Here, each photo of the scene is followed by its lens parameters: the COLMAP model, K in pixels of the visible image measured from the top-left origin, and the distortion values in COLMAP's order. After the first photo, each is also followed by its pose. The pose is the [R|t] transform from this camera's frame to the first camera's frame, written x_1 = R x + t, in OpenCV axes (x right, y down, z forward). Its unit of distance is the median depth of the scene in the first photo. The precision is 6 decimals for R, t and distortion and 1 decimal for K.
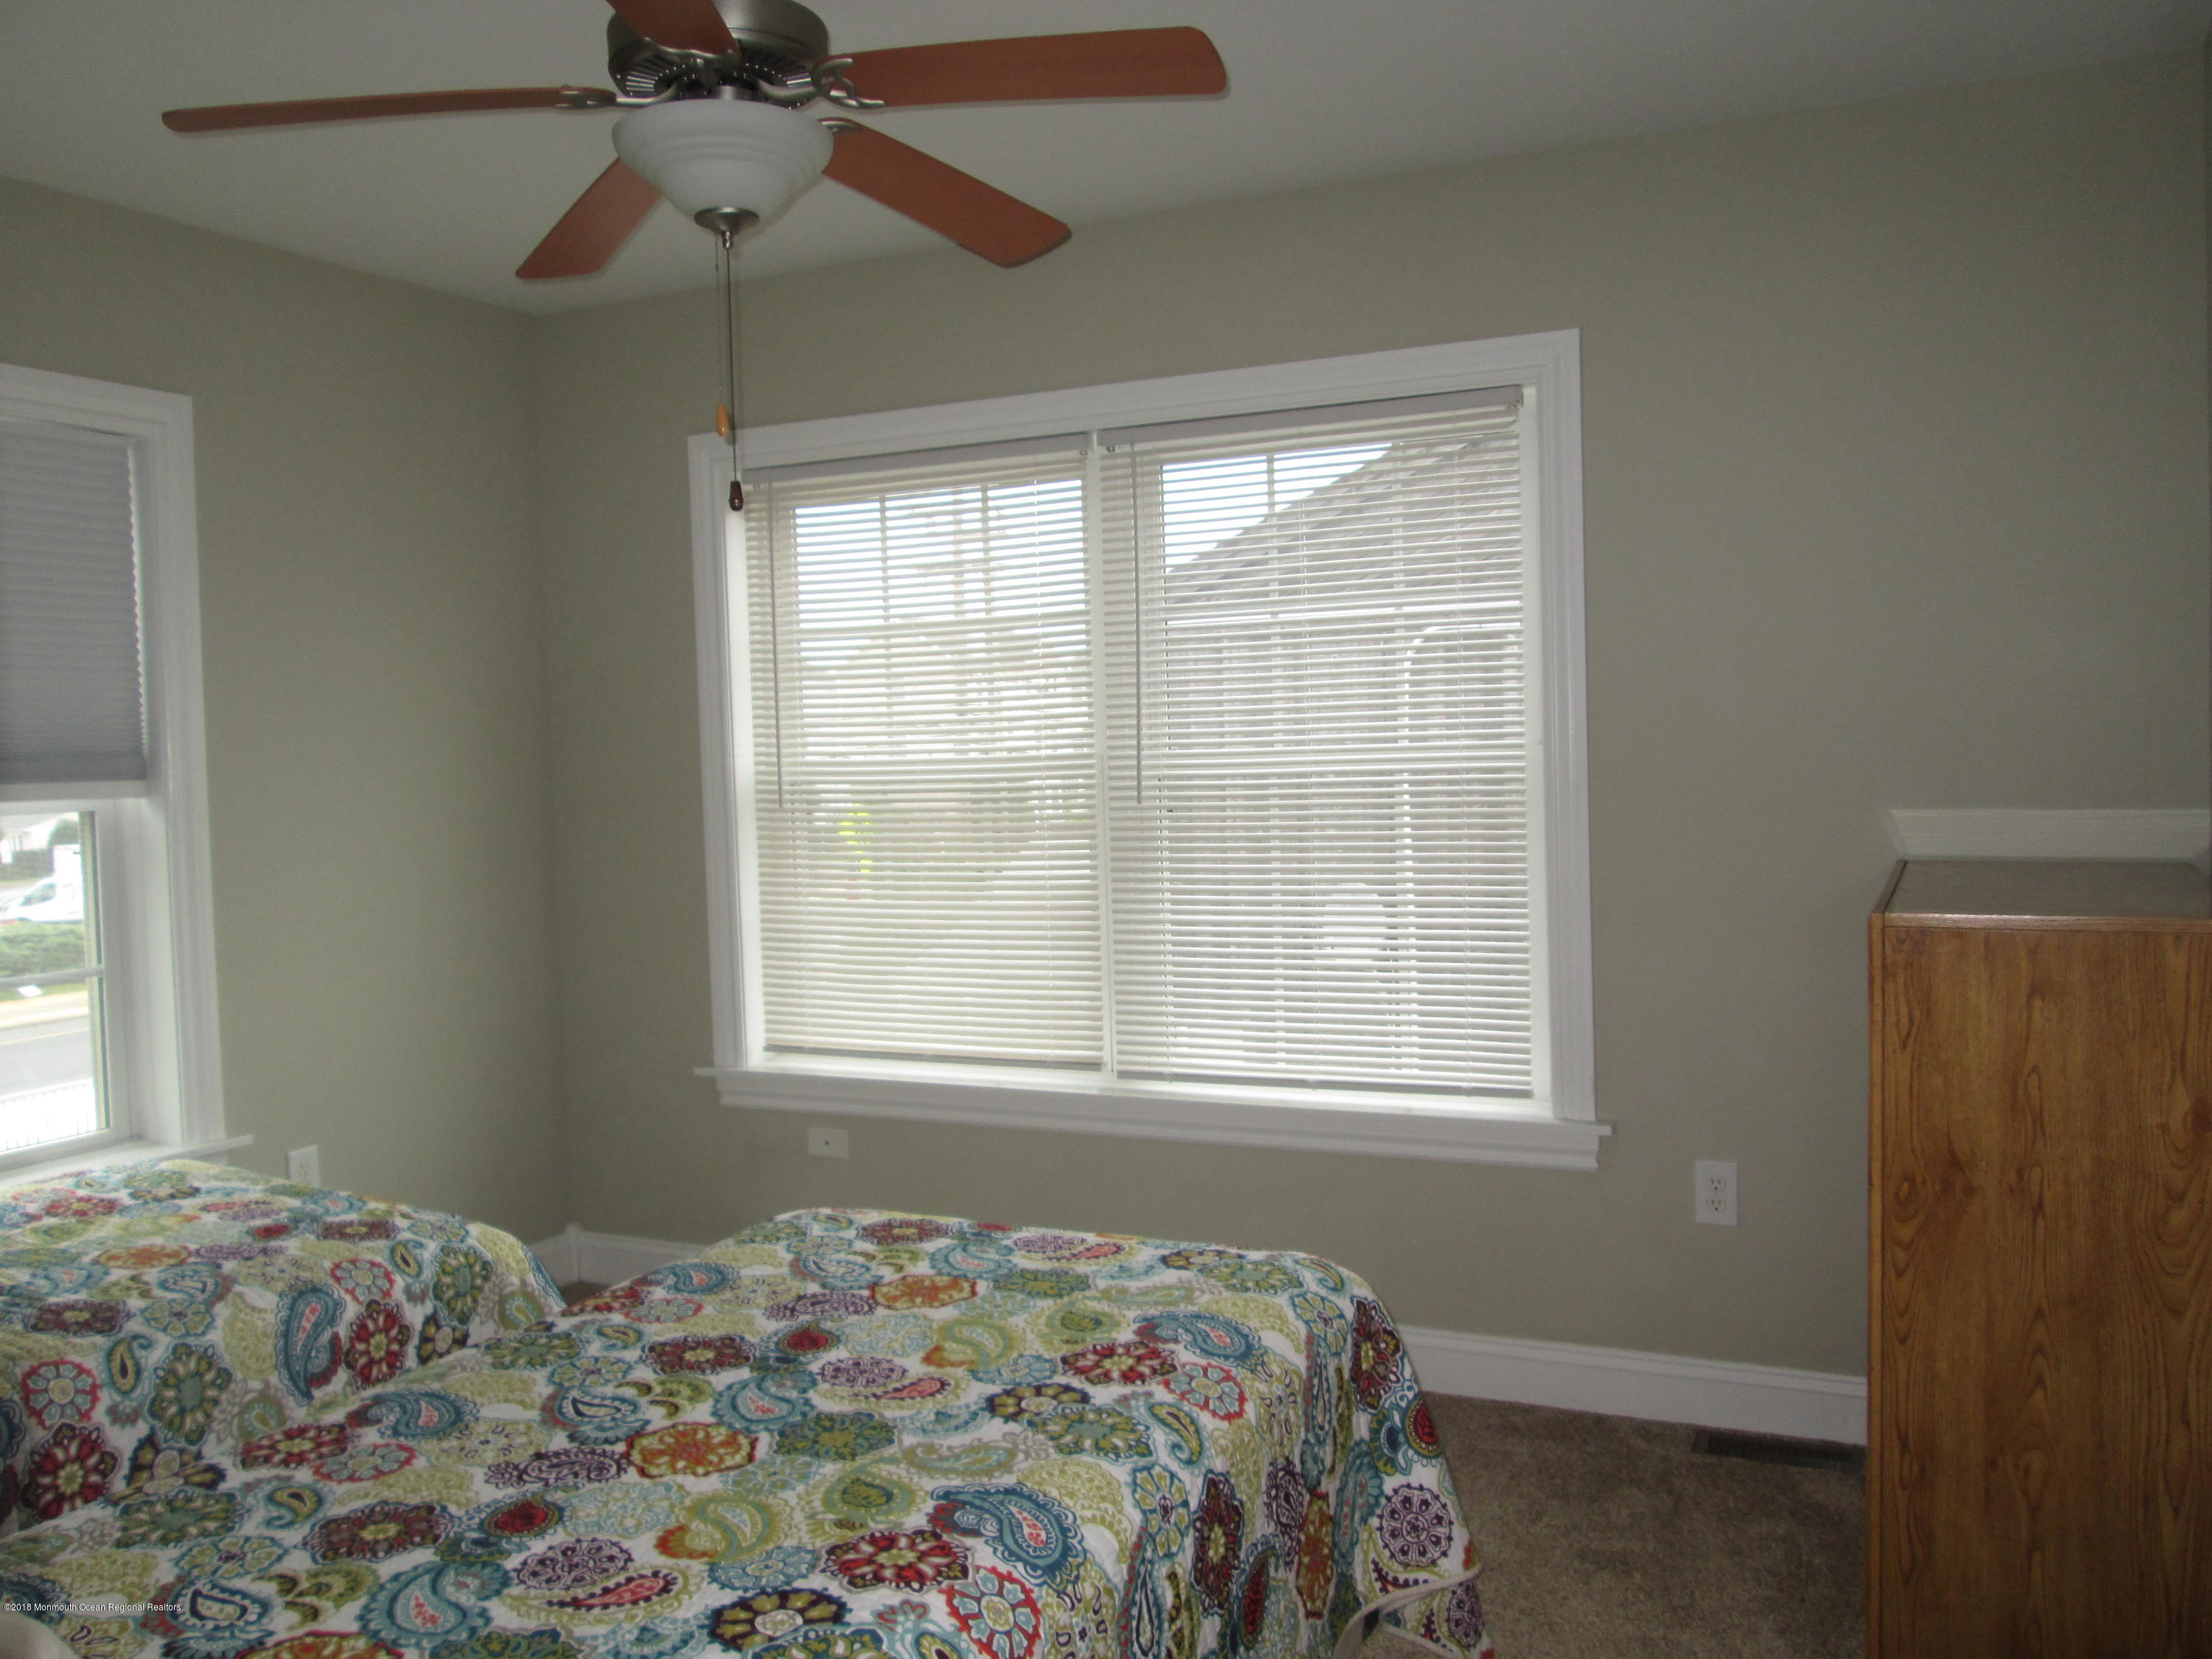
lens RADIAL K [[1850.7, 0, 1106.0], [0, 1850.7, 829.5], [0, 0, 1]] dist [-0.043052, 0.006141]
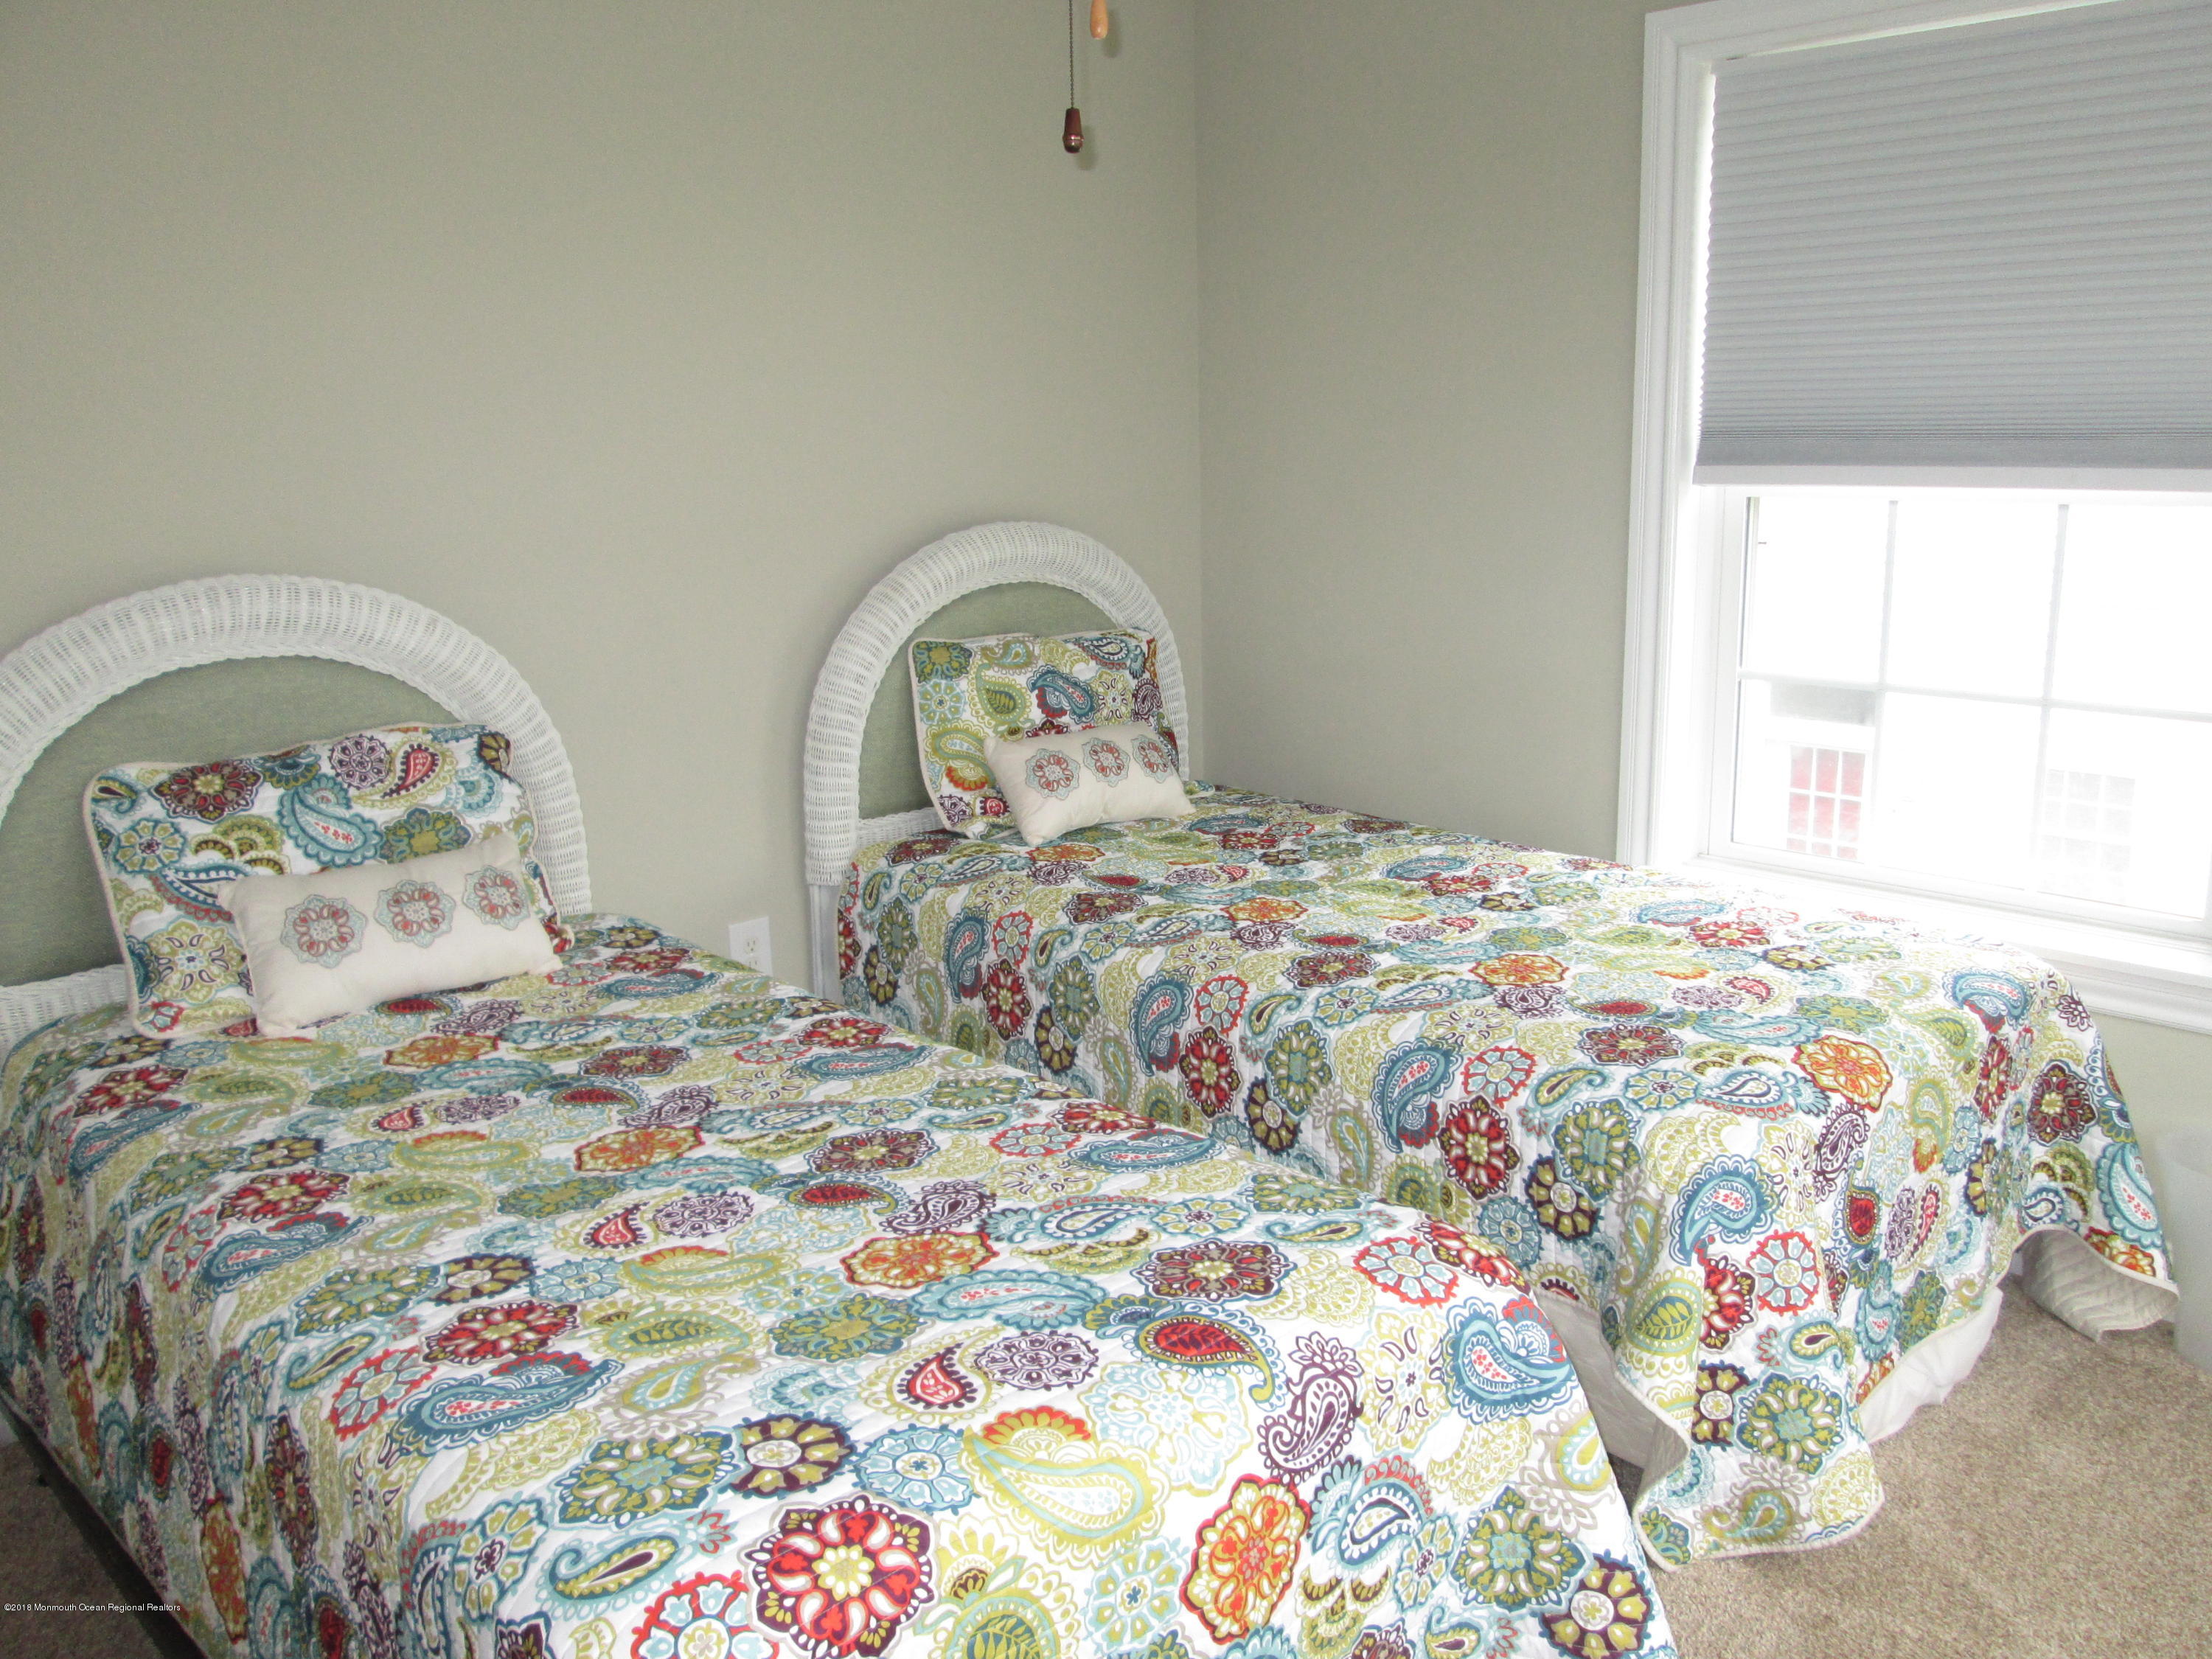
lens RADIAL K [[1977.0, 0, 1106.0], [0, 1977.0, 829.5], [0, 0, 1]] dist [-0.226296, 0.005957]
pose [[-0.366354, 0.204133, -0.907807, 0.522151], [-0.028491, 0.972720, 0.230227, -0.063412], [0.930039, 0.110209, -0.350544, 1.411339]]
